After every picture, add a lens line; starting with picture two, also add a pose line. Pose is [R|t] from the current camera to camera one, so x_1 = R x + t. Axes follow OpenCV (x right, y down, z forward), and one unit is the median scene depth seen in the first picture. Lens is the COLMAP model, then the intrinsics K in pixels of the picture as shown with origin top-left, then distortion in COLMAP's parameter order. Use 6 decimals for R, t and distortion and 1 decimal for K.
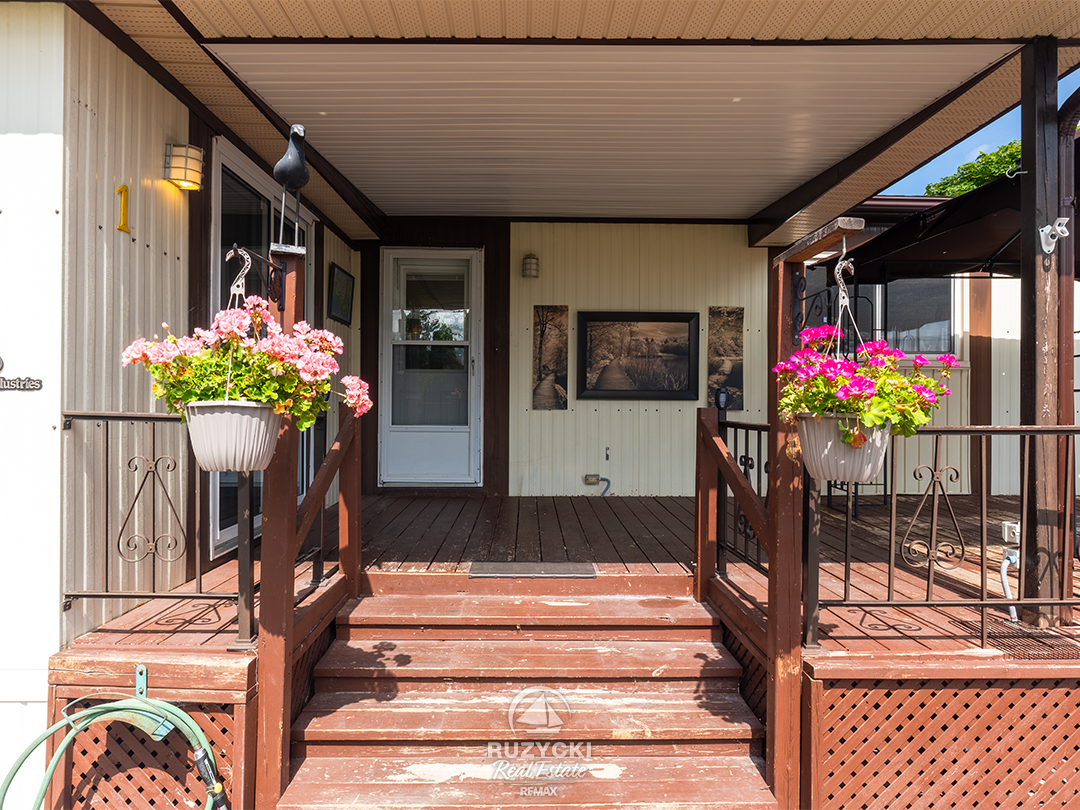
lens RADIAL K [[752.6, 0, 540.0], [0, 752.6, 405.0], [0, 0, 1]] dist [-0.001408, -0.000623]
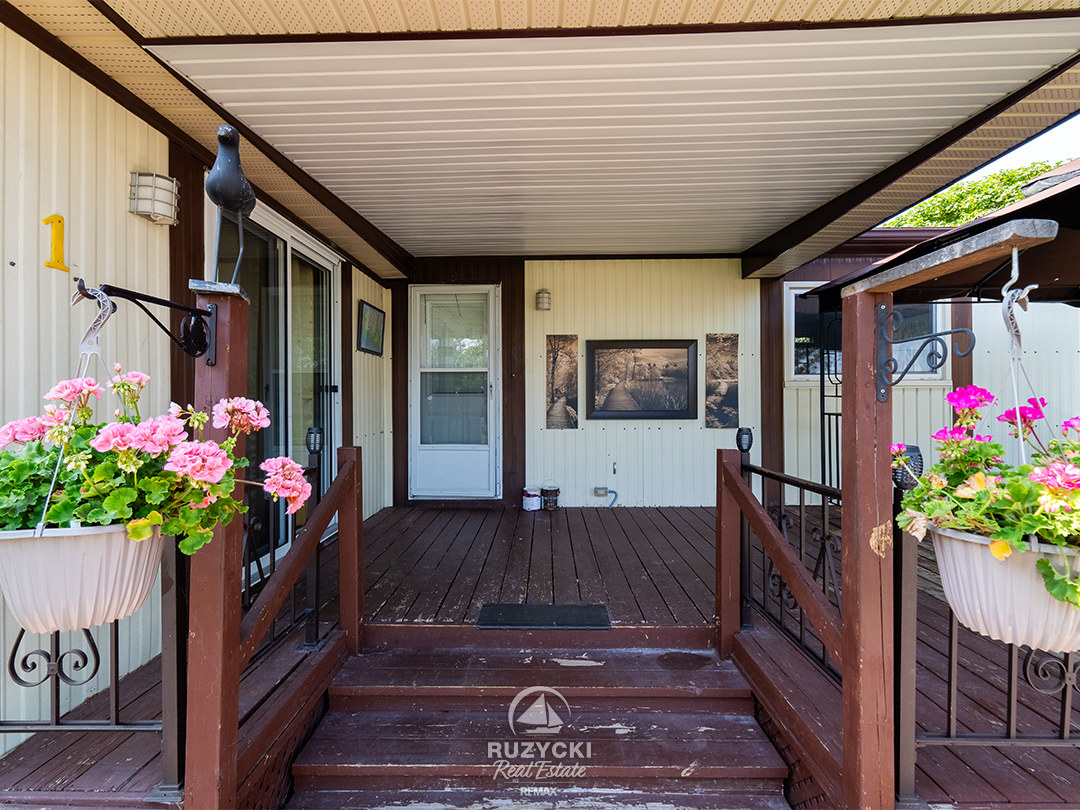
lens RADIAL K [[567.7, 0, 535.1], [0, 567.7, 404.4], [0, 0, 1]] dist [0.014378, 0.000345]
pose [[0.999254, -0.009868, -0.037344, 0.005158], [0.009955, 0.999948, 0.002147, -0.032444], [0.037321, -0.002517, 0.999300, 0.163859]]
